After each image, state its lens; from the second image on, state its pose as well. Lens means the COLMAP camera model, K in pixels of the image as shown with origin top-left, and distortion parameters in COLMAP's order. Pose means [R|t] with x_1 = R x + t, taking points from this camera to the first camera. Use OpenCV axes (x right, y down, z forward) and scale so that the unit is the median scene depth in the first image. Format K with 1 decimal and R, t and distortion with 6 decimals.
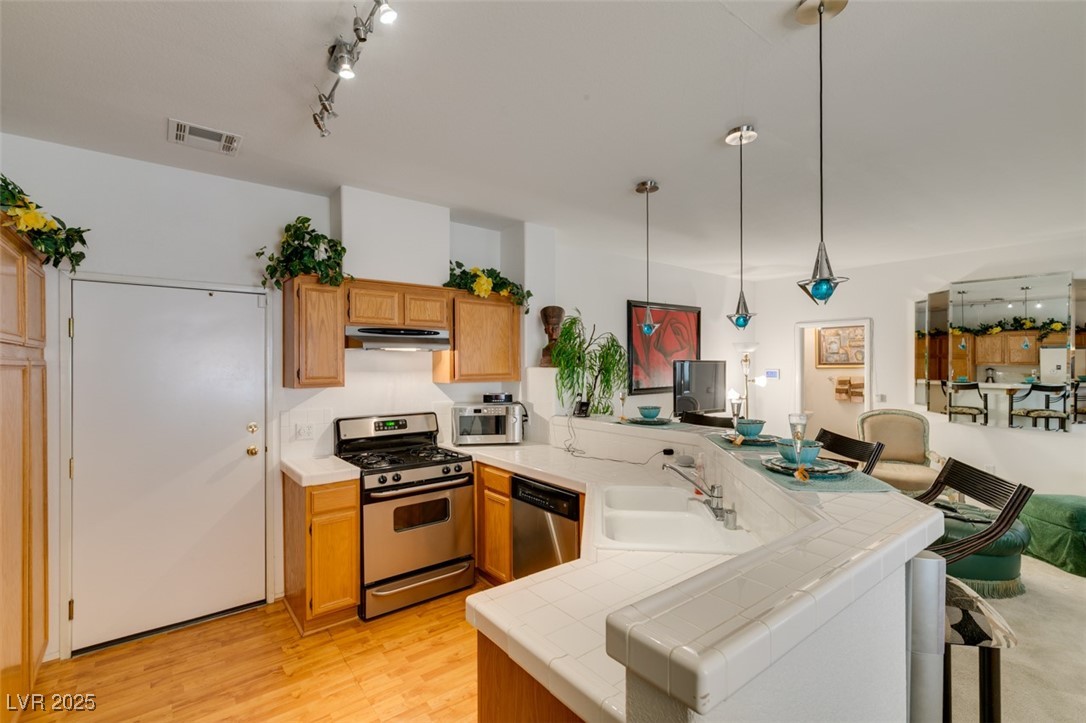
lens RADIAL K [[484.7, 0, 543.5], [0, 484.7, 363.1], [0, 0, 1]] dist [0.007048, -0.002324]
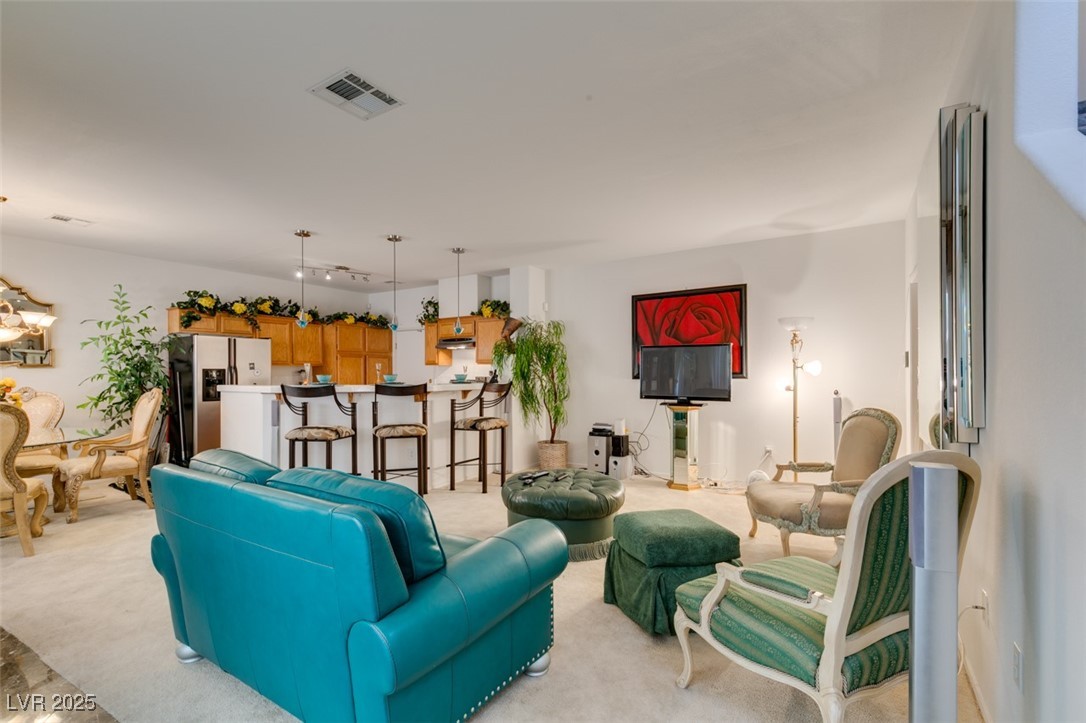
lens RADIAL K [[484.7, 0, 543.7], [0, 484.7, 372.3], [0, 0, 1]] dist [0.007048, -0.002324]
pose [[0.326938, 0.001851, -0.945044, 1.654492], [0.002892, 0.999991, 0.002959, 0.066184], [0.945041, -0.003701, 0.326930, 0.584647]]
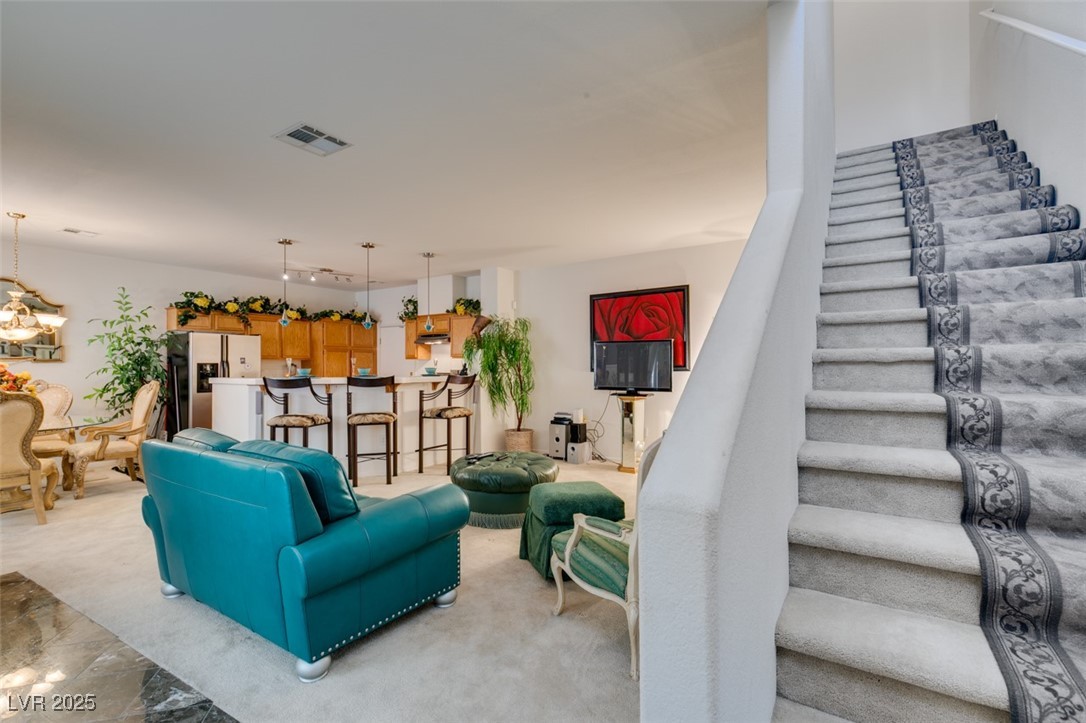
lens RADIAL K [[484.7, 0, 540.8], [0, 484.7, 360.7], [0, 0, 1]] dist [0.007048, -0.002324]
pose [[0.317049, -0.007720, -0.948378, 1.829099], [0.004722, 0.999967, -0.006561, 0.064763], [0.948397, -0.002398, 0.317075, 0.664101]]
